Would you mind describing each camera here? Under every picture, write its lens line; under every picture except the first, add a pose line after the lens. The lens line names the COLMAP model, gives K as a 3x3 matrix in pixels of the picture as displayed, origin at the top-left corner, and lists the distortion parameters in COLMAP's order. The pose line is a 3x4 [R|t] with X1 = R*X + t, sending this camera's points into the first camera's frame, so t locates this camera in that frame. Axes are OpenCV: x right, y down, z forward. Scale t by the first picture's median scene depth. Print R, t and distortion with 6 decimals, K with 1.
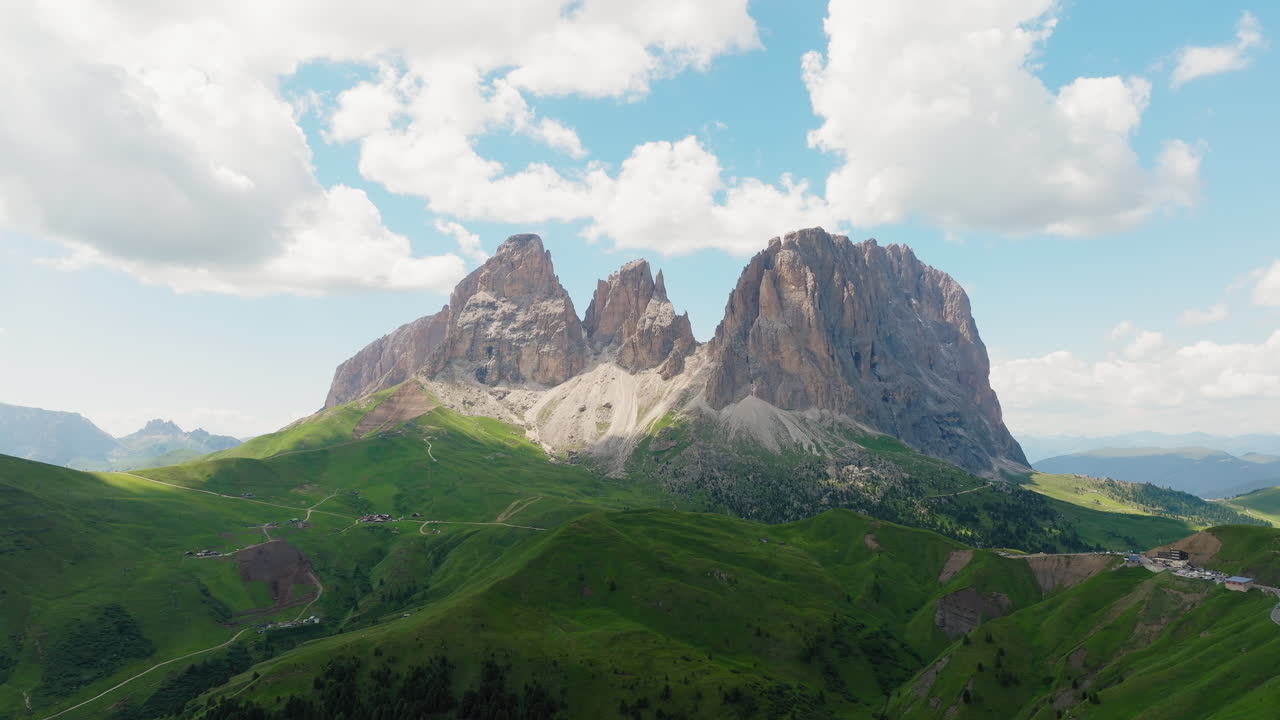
lens RADIAL K [[873.8, 0, 640.0], [0, 873.8, 360.0], [0, 0, 1]] dist [0.001746, 0.001110]
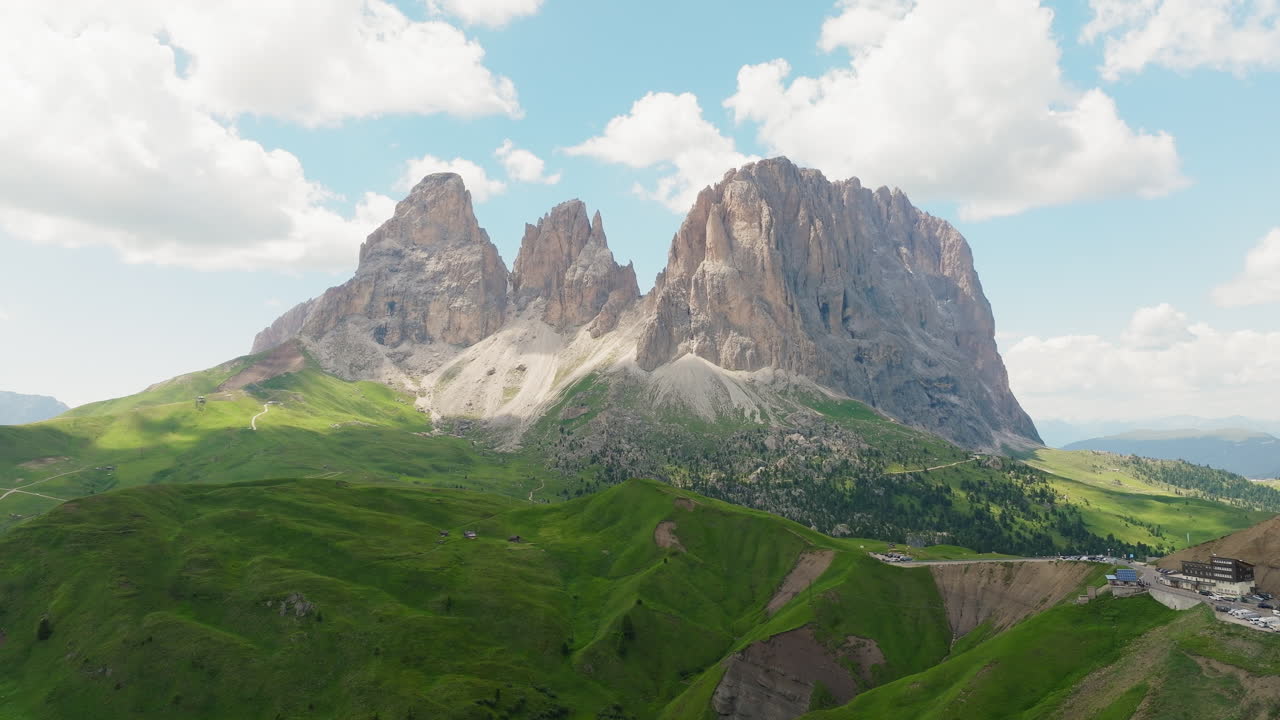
lens RADIAL K [[883.7, 0, 640.0], [0, 883.7, 360.0], [0, 0, 1]] dist [0.006819, 0.002685]
pose [[0.999672, -0.006250, -0.024850, 0.092587], [0.006649, 0.999850, 0.016009, 0.030460], [0.024746, -0.016169, 0.999563, 0.153588]]
